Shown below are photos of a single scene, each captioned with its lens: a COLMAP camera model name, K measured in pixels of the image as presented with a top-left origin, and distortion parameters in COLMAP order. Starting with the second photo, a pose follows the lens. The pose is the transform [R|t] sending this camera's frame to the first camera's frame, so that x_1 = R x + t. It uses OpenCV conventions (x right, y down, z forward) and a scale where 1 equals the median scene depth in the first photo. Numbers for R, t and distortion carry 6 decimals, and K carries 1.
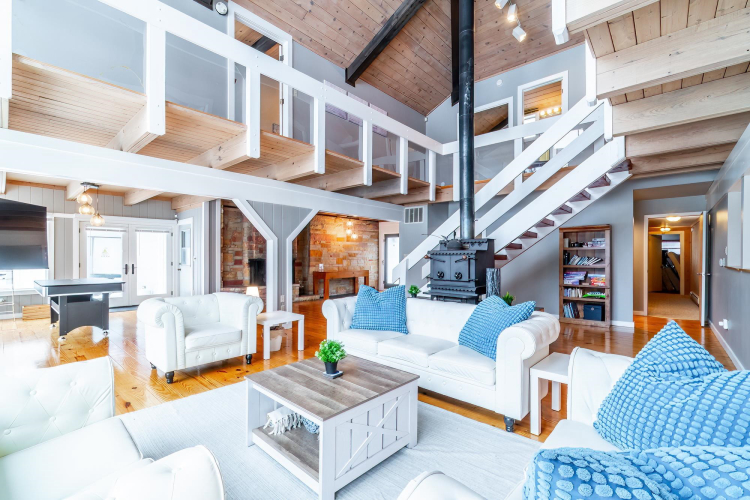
lens RADIAL K [[339.7, 0, 376.1], [0, 339.7, 248.7], [0, 0, 1]] dist [-0.015954, -0.000114]
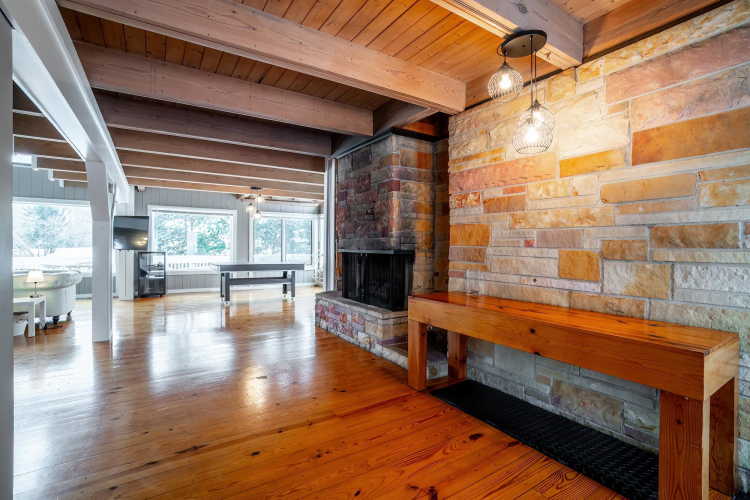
lens RADIAL K [[339.7, 0, 376.1], [0, 339.7, 248.7], [0, 0, 1]] dist [-0.015954, -0.000114]
pose [[-0.266131, 0.001358, -0.963936, 0.140717], [0.012615, 0.999918, -0.002074, 0.025707], [0.963854, -0.012712, -0.266126, 0.983414]]
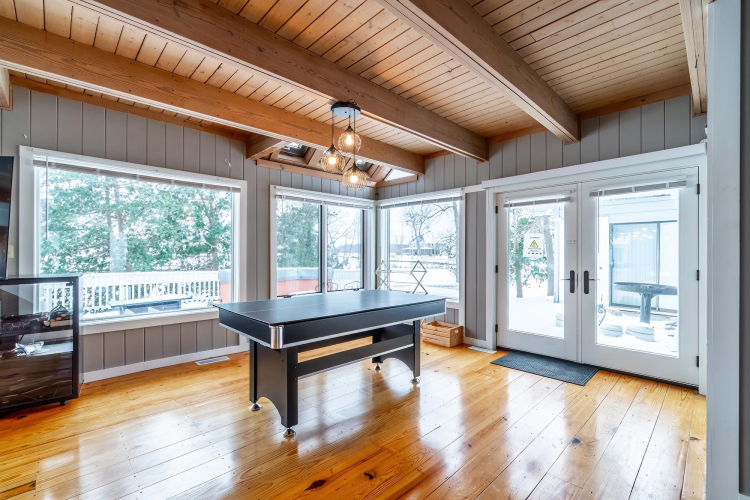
lens RADIAL K [[325.3, 0, 358.0], [0, 325.3, 252.3], [0, 0, 1]] dist [-0.002313, -0.000169]
pose [[-0.106323, -0.007976, -0.994300, -0.215355], [0.021370, 0.999719, -0.010305, 0.014284], [0.994102, -0.022344, -0.106123, 0.591974]]
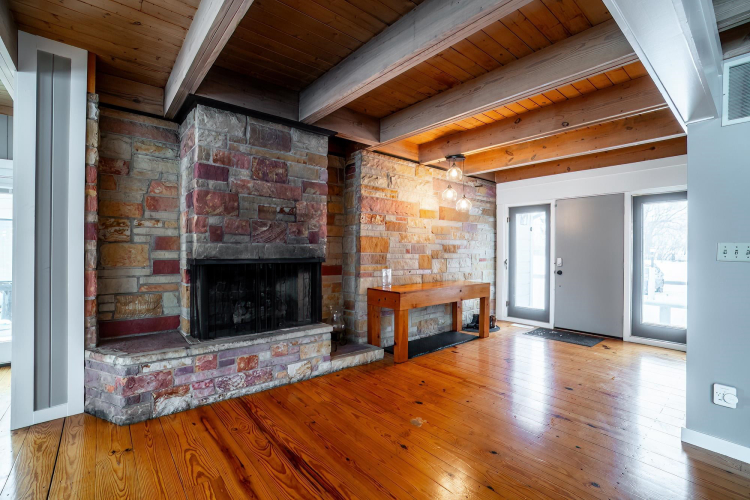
lens RADIAL K [[339.7, 0, 376.1], [0, 339.7, 248.7], [0, 0, 1]] dist [-0.015954, -0.000114]
pose [[0.988037, 0.002603, -0.154193, -0.108099], [0.000016, 0.999856, 0.016985, 0.011610], [0.154215, -0.016785, 0.987895, 0.573702]]
